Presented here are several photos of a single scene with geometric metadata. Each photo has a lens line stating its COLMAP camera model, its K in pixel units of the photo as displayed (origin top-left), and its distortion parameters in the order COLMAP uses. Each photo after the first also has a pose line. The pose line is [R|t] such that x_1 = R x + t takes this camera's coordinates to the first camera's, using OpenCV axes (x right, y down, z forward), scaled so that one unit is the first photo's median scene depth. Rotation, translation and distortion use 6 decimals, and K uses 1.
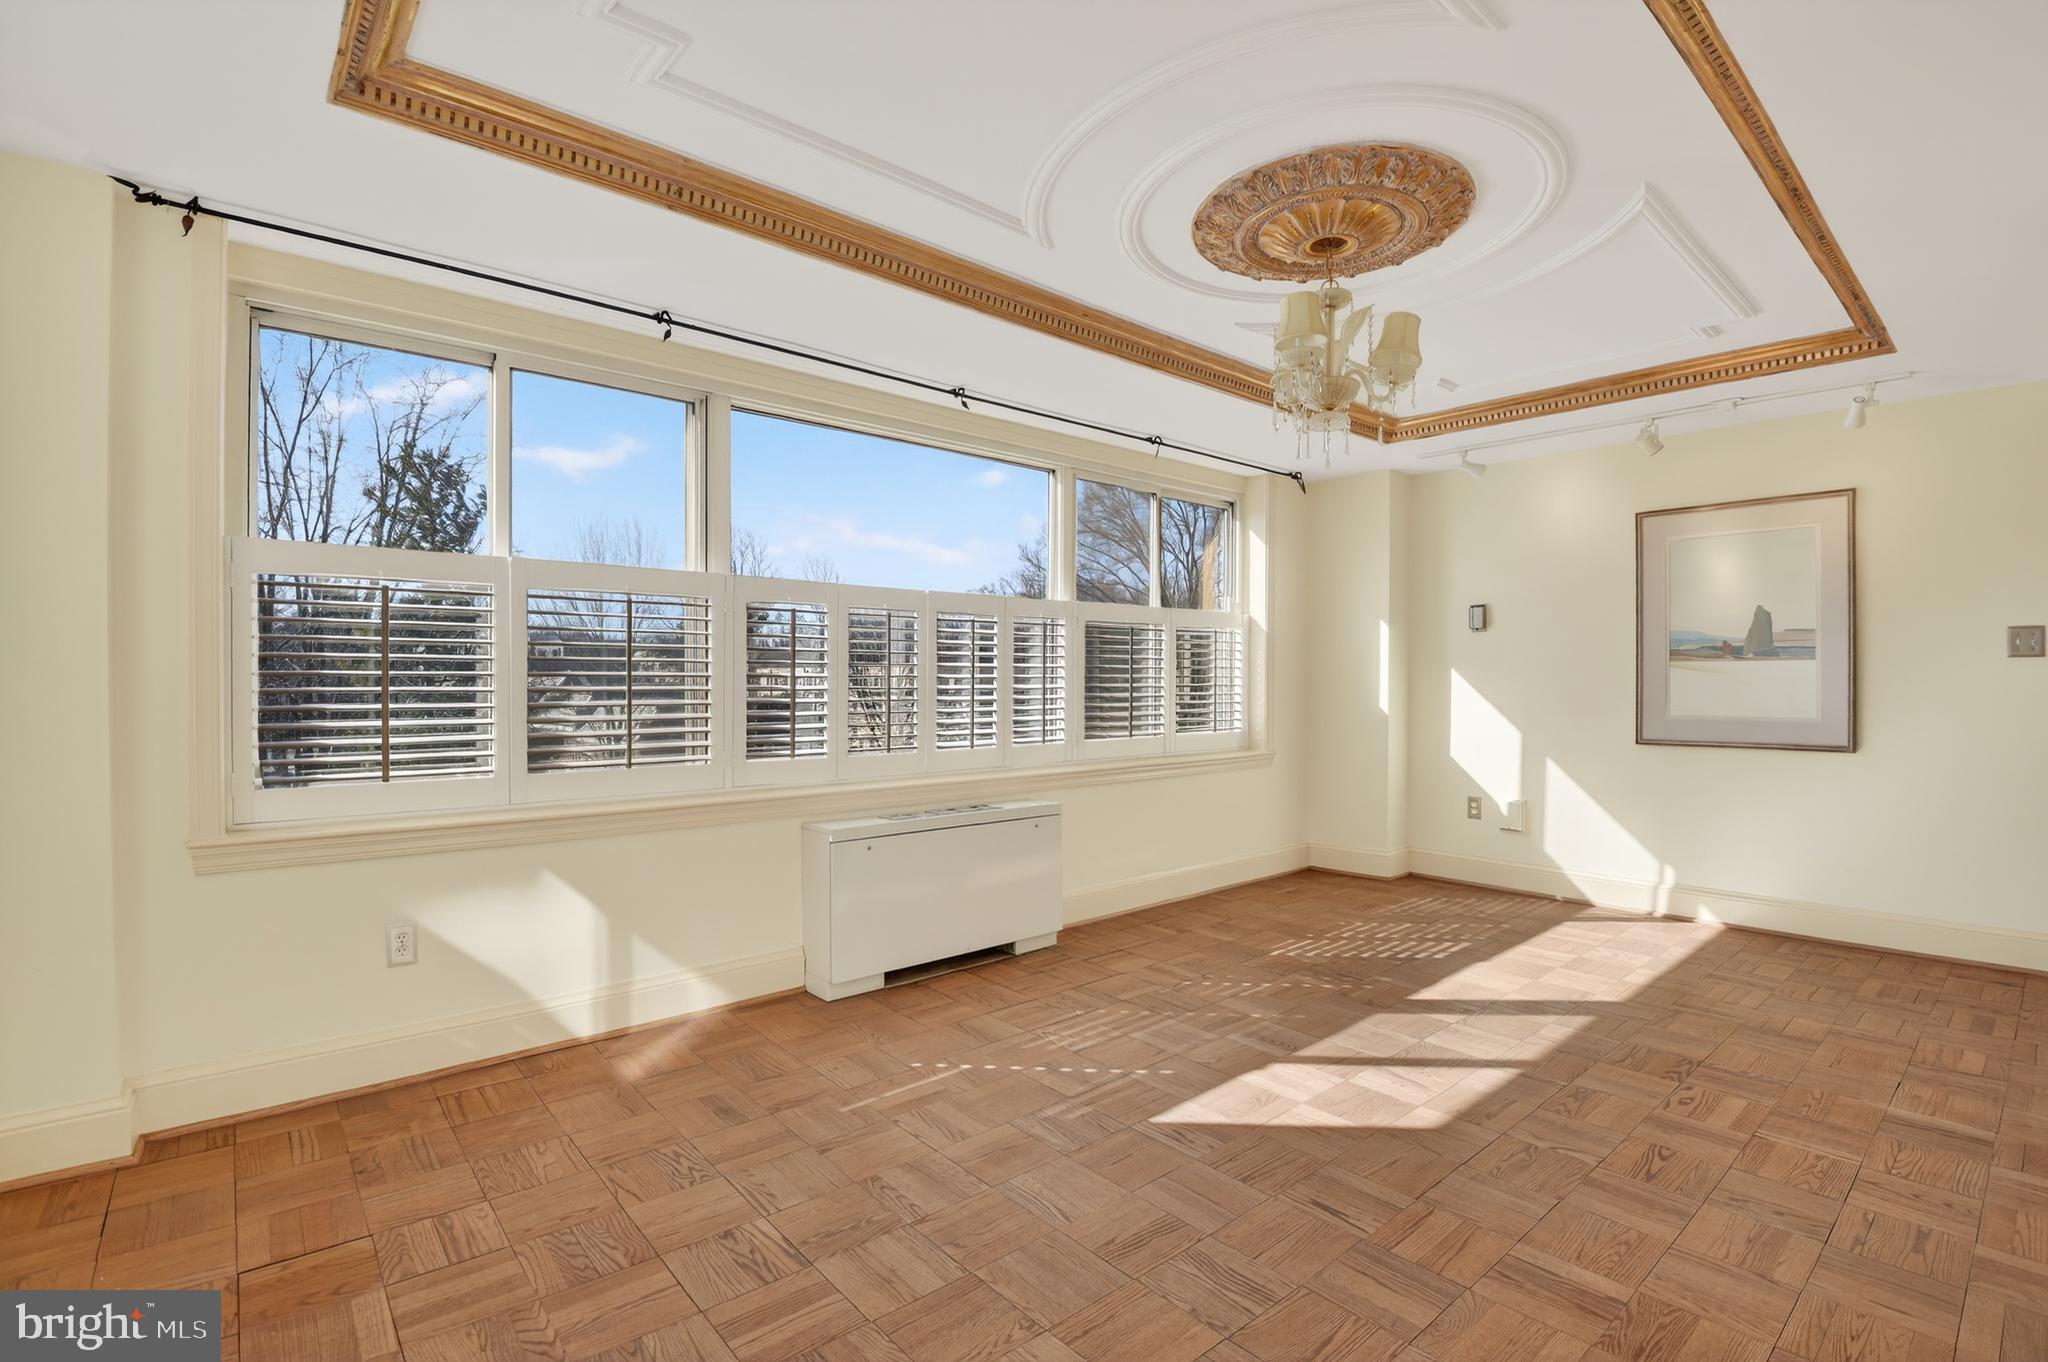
lens RADIAL K [[938.0, 0, 1043.2], [0, 938.0, 675.0], [0, 0, 1]] dist [-0.032406, -0.001880]
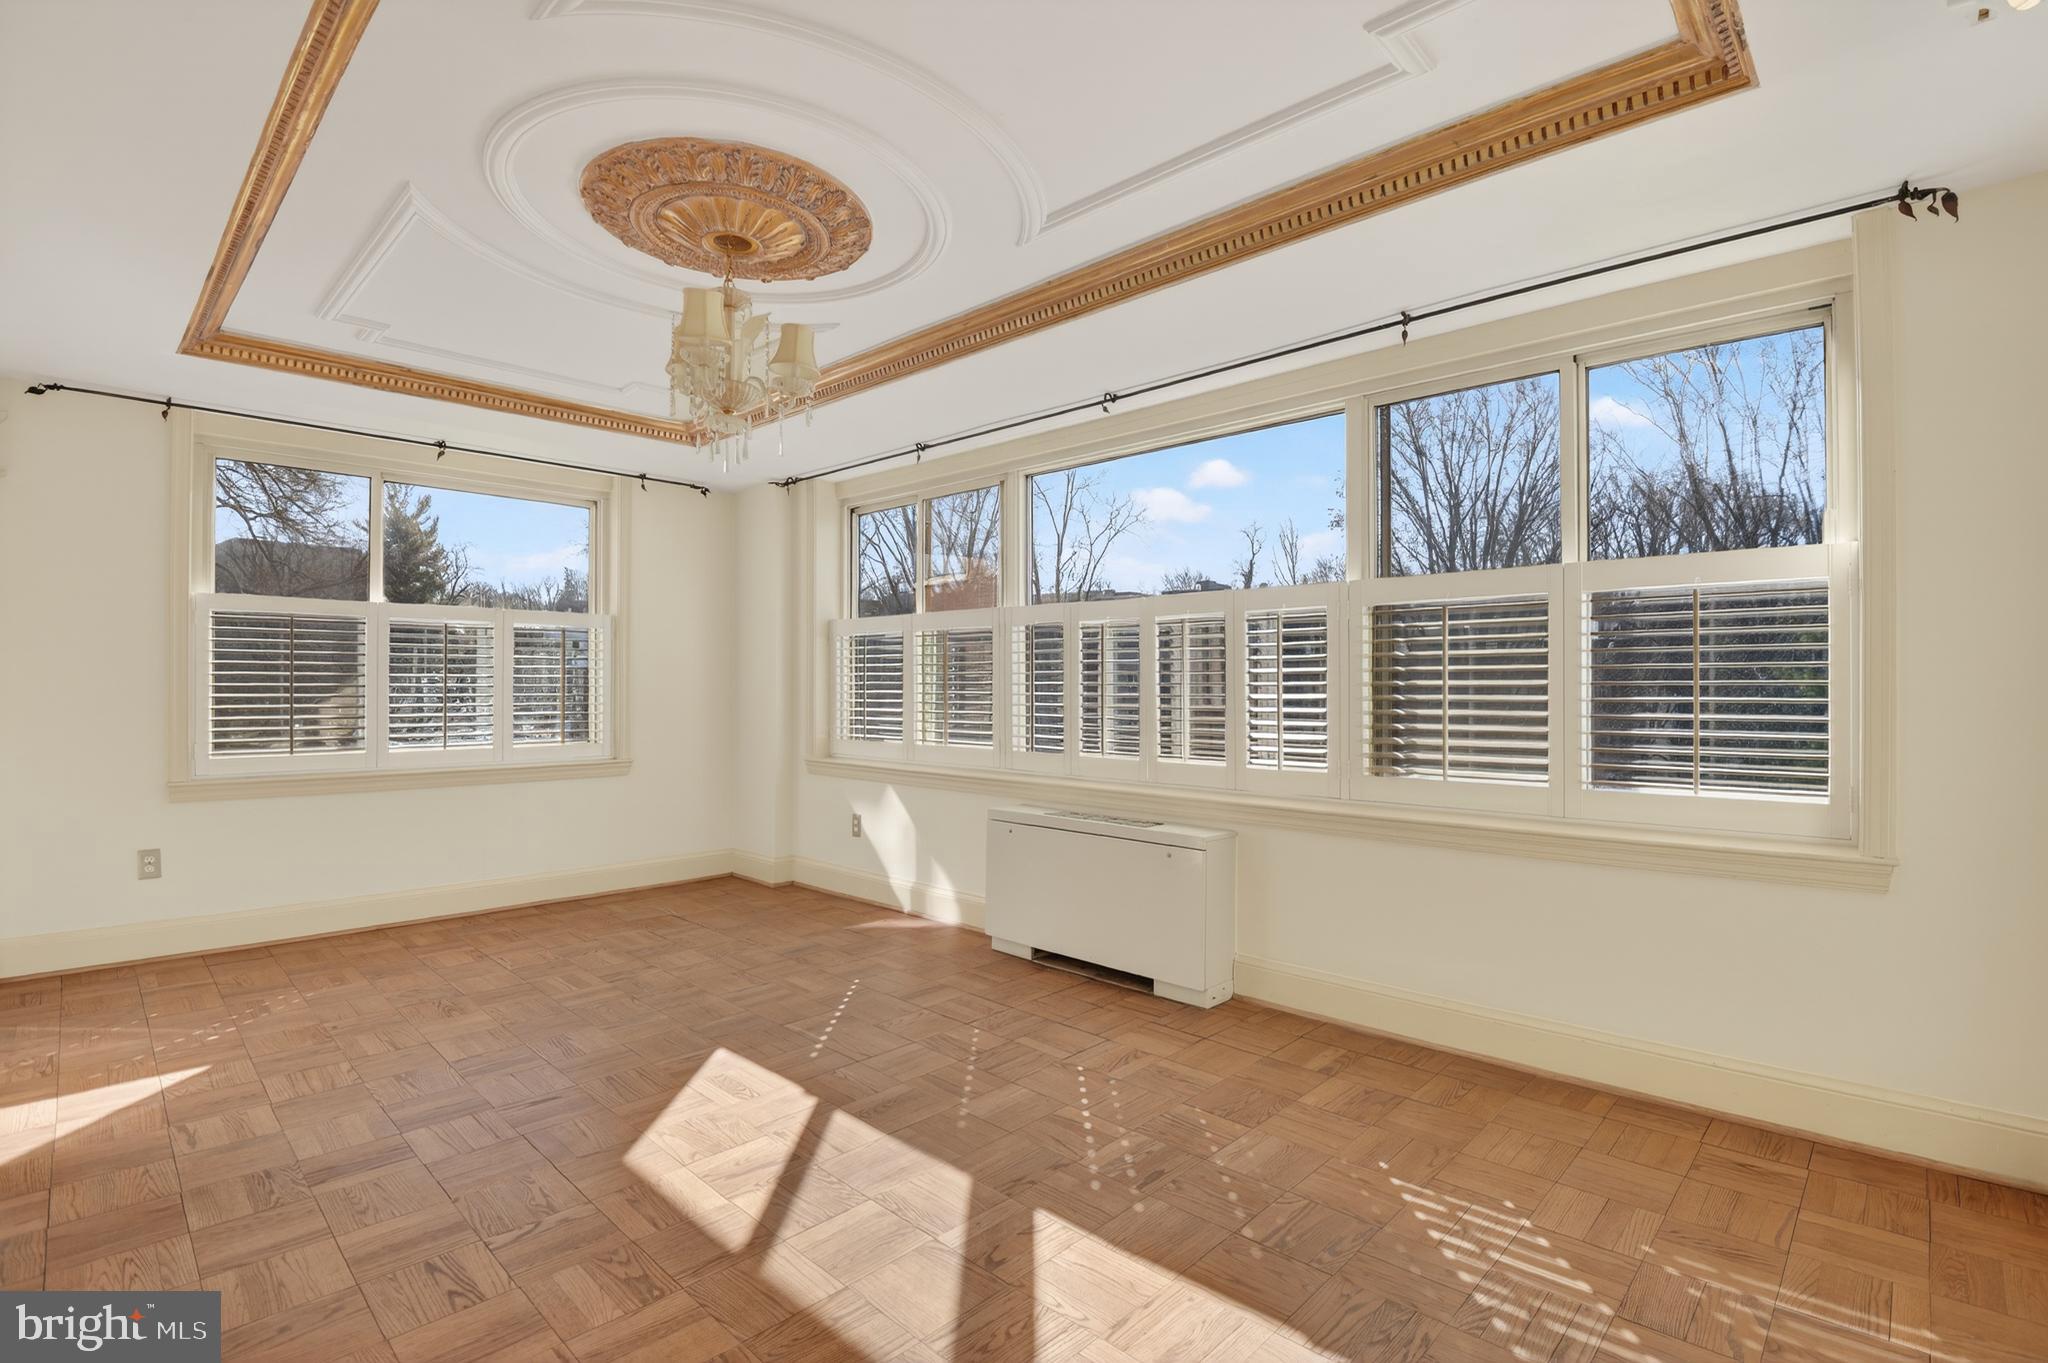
lens RADIAL K [[938.0, 0, 1039.0], [0, 938.0, 691.3], [0, 0, 1]] dist [-0.032406, -0.001880]
pose [[0.108247, 0.006170, -0.994105, 1.036565], [-0.001757, 0.999980, 0.006015, 0.005549], [0.994123, 0.001096, 0.108255, 0.975270]]
